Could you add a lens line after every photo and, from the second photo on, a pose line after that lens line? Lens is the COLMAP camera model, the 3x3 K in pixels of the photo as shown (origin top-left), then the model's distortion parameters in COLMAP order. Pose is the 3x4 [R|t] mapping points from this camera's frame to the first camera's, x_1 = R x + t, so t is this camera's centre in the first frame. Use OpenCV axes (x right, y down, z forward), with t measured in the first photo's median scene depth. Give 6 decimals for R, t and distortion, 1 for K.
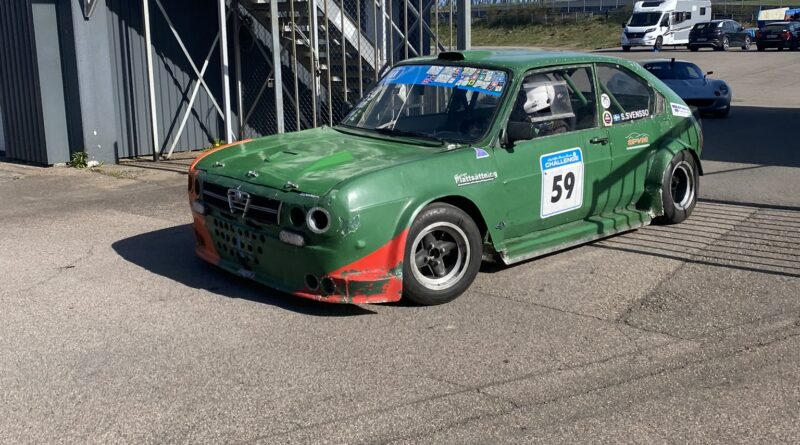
lens RADIAL K [[799.6, 0, 395.3], [0, 799.6, 223.3], [0, 0, 1]] dist [0.141059, -0.342038]
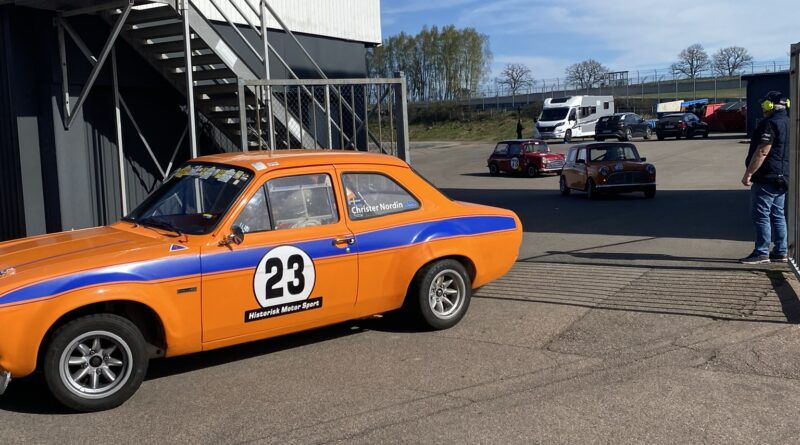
lens RADIAL K [[799.6, 0, 395.3], [0, 799.6, 223.3], [0, 0, 1]] dist [0.141059, -0.342038]
pose [[0.995144, -0.034110, 0.092330, -0.033737], [0.044560, 0.992527, -0.113601, 0.024245], [-0.087765, 0.117163, 0.989227, -0.131161]]
